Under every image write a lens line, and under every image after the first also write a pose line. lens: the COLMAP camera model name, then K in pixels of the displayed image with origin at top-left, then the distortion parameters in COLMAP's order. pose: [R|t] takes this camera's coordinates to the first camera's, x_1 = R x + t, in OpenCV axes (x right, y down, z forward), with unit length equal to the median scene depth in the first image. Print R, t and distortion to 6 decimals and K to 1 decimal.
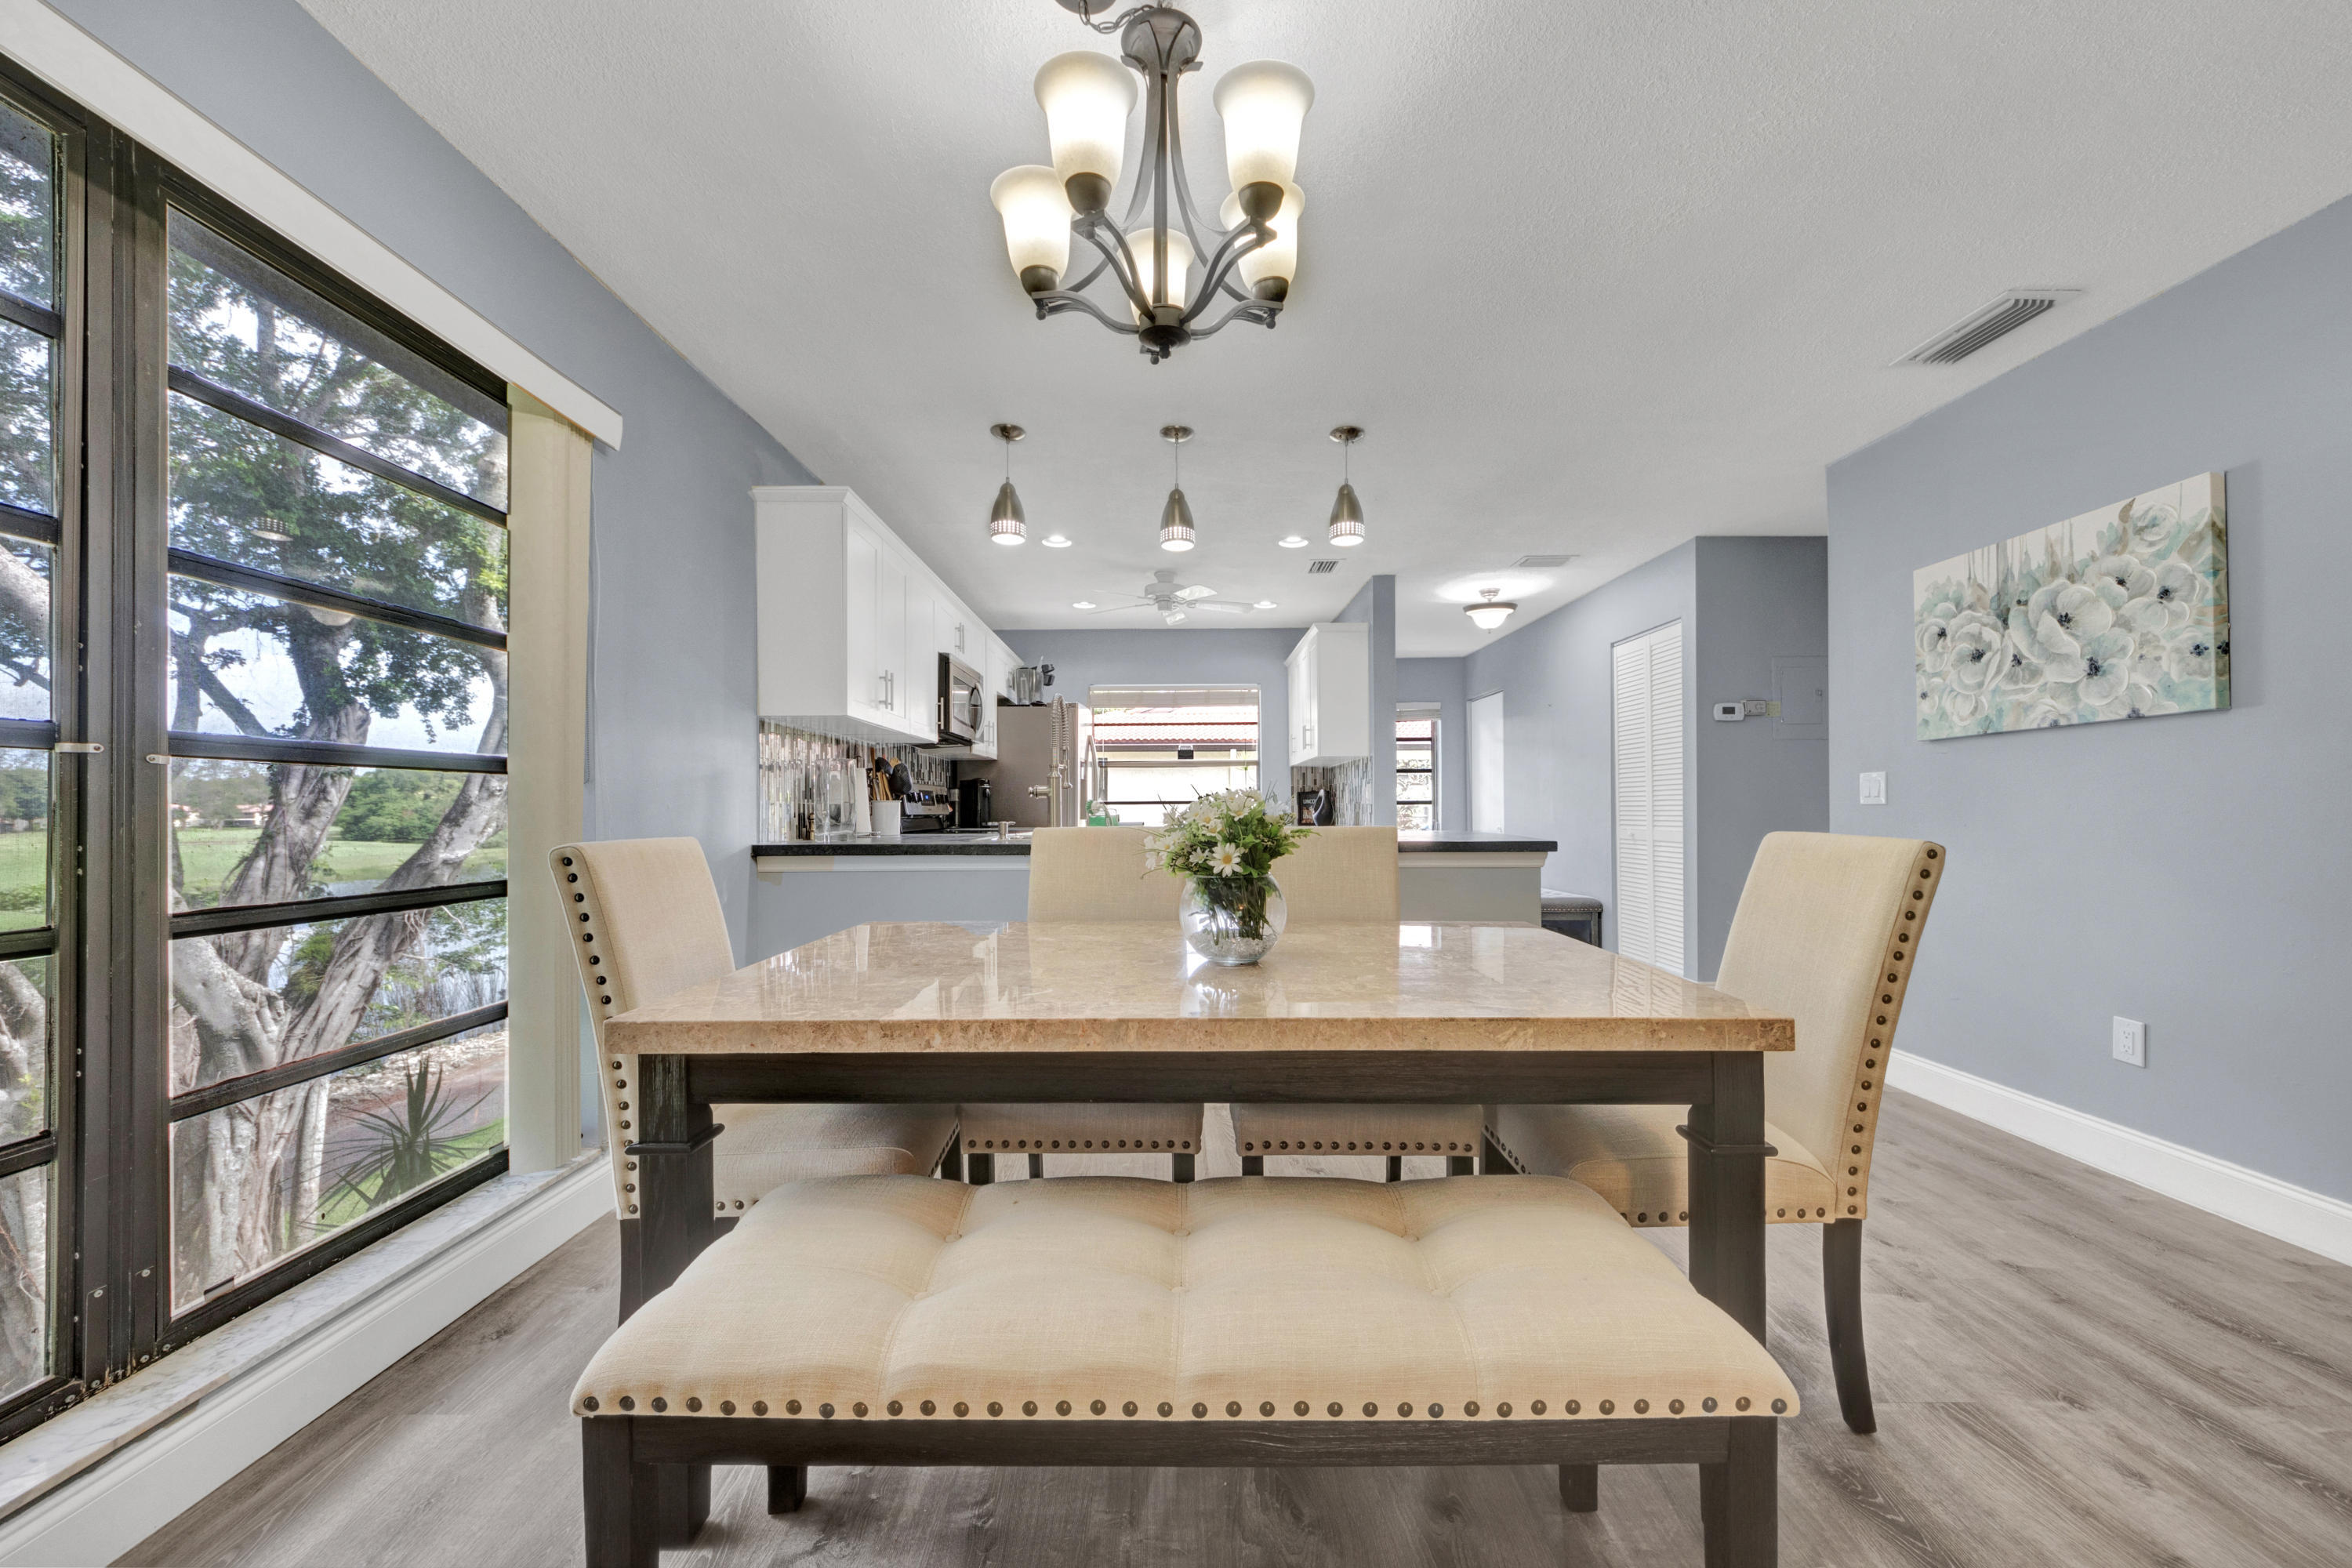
lens RADIAL K [[888.3, 0, 1179.2], [0, 888.3, 805.6], [0, 0, 1]] dist [-0.000989, -0.000184]
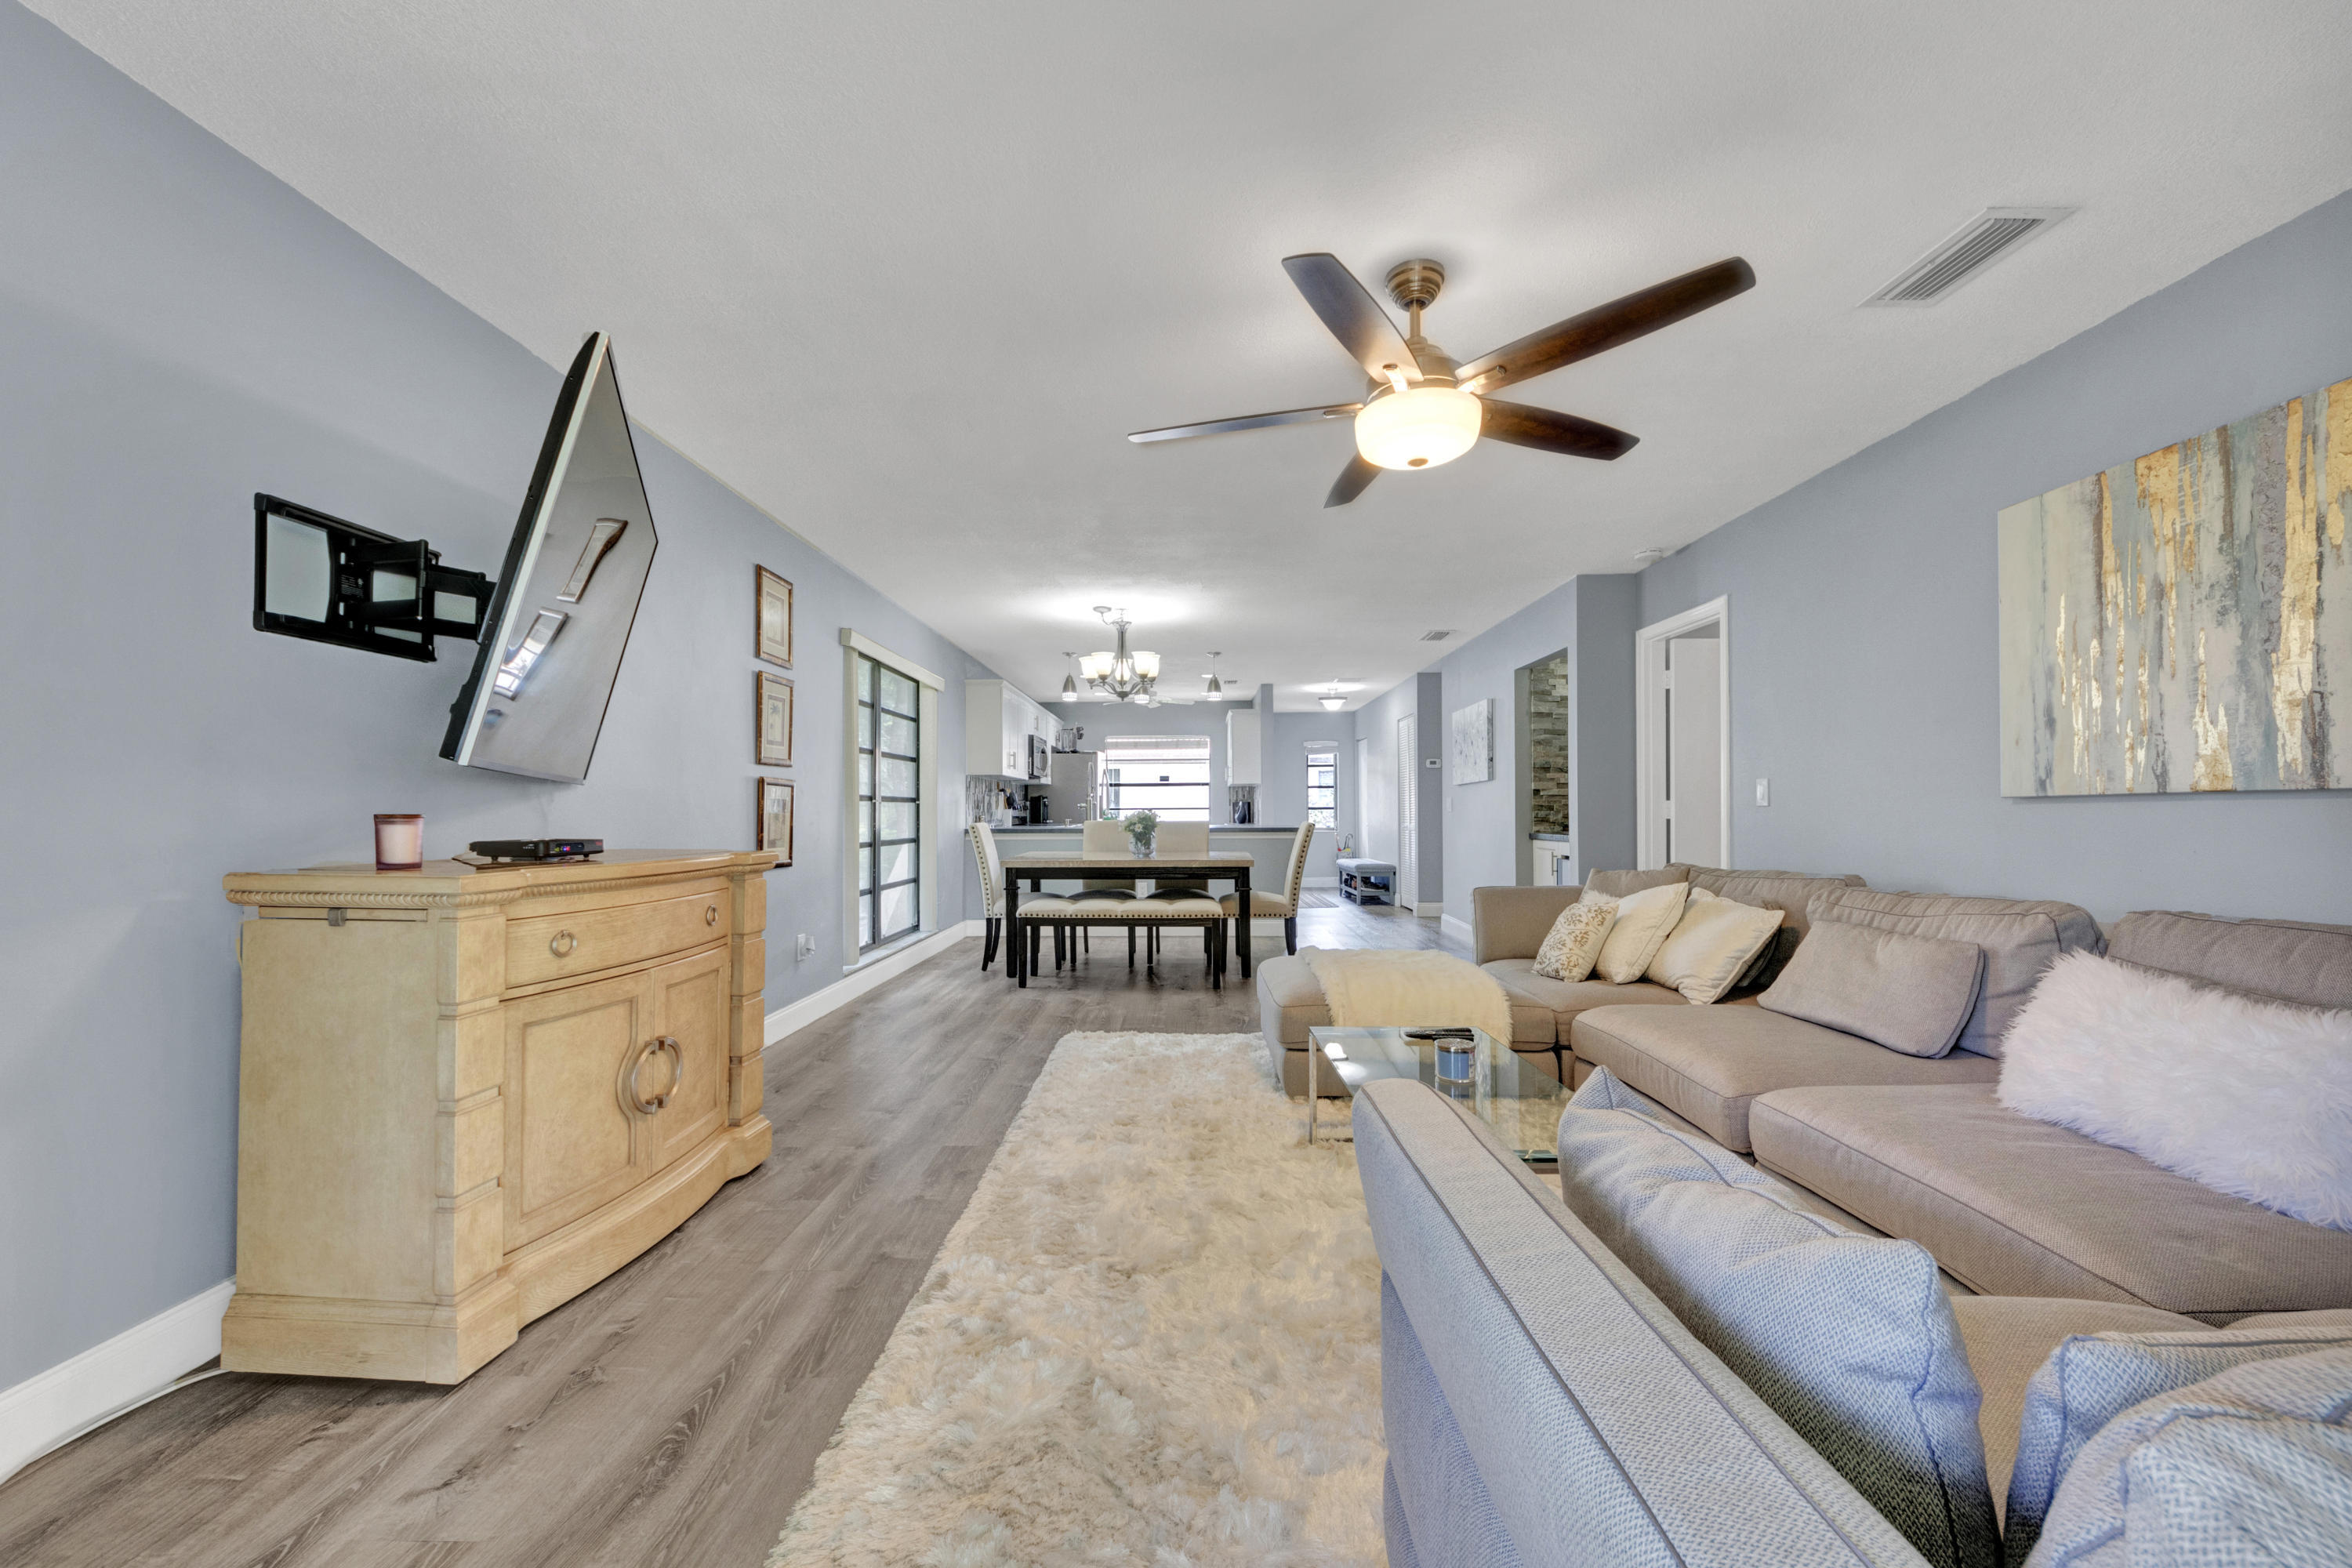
lens RADIAL K [[880.2, 0, 1175.9], [0, 880.2, 806.4], [0, 0, 1]] dist [-0.017420, -0.000158]
pose [[0.999685, -0.000836, -0.025076, 0.090058], [0.000790, 0.999998, -0.001836, -0.006738], [0.025078, 0.001815, 0.999684, -0.797628]]
